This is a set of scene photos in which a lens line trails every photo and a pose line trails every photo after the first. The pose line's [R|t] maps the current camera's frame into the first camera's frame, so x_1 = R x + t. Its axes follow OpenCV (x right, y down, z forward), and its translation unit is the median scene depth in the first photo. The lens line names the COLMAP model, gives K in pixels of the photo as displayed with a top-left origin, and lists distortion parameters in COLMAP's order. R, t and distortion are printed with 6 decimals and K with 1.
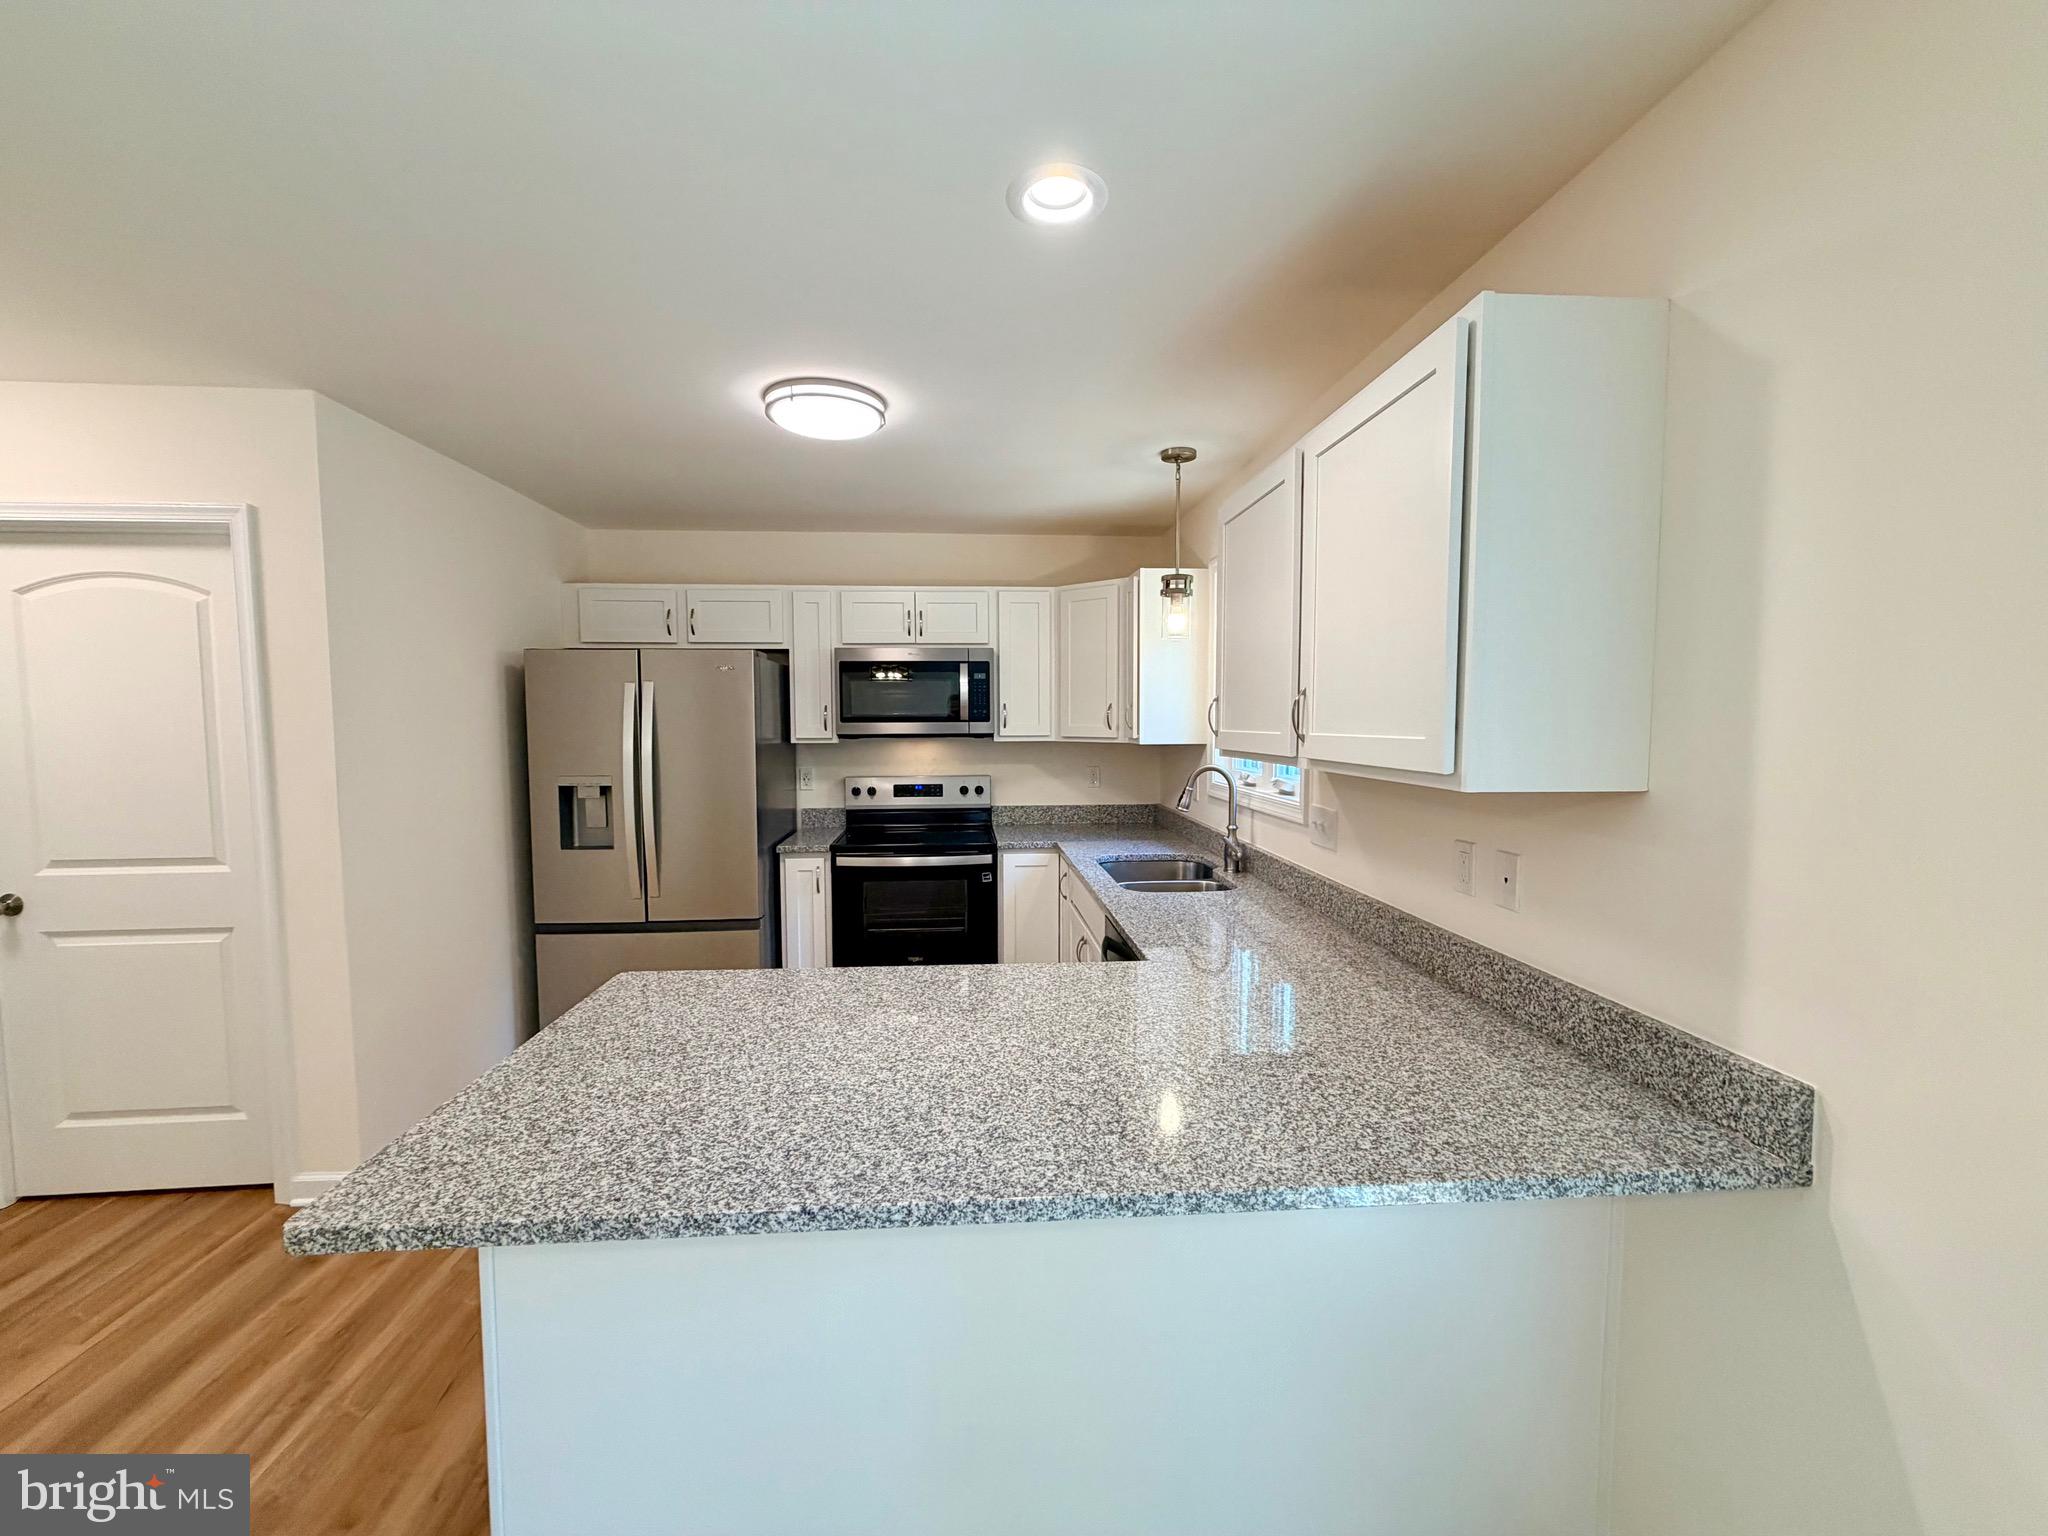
lens RADIAL K [[817.2, 0, 1022.3], [0, 817.2, 769.2], [0, 0, 1]] dist [0.000041, 0.000286]
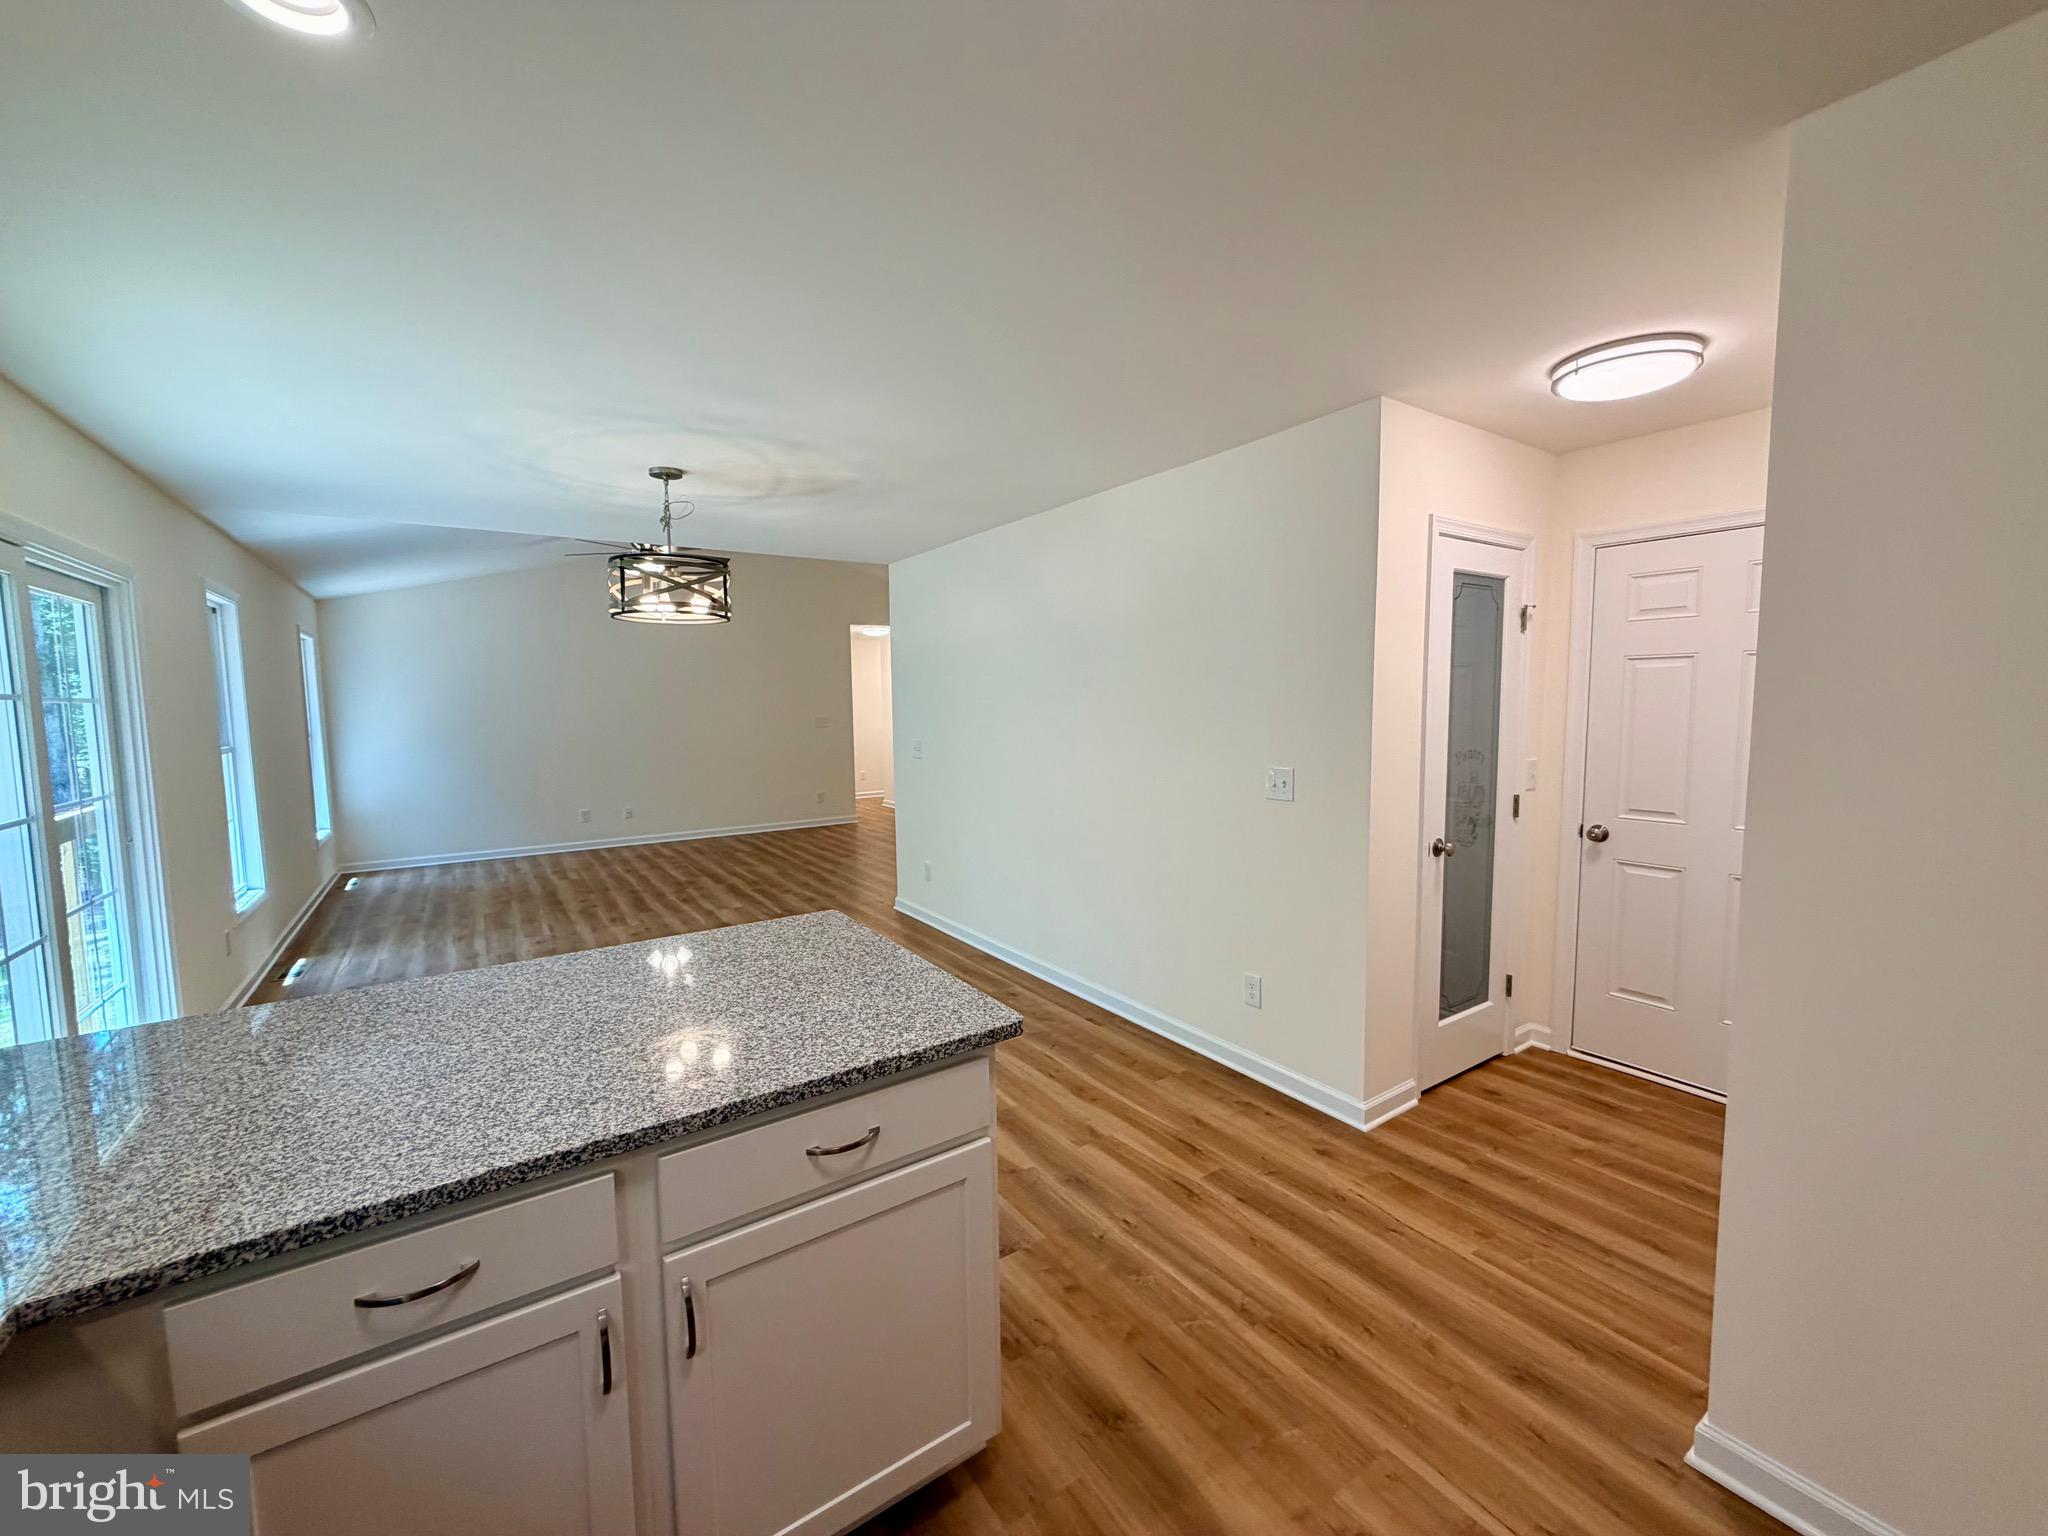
lens RADIAL K [[817.2, 0, 1022.5], [0, 817.2, 770.9], [0, 0, 1]] dist [0.000041, 0.000286]
pose [[-0.869556, 0.056275, -0.490617, -0.059941], [-0.017698, 0.989296, 0.144843, -0.061206], [0.493517, 0.134632, -0.859253, 0.931687]]
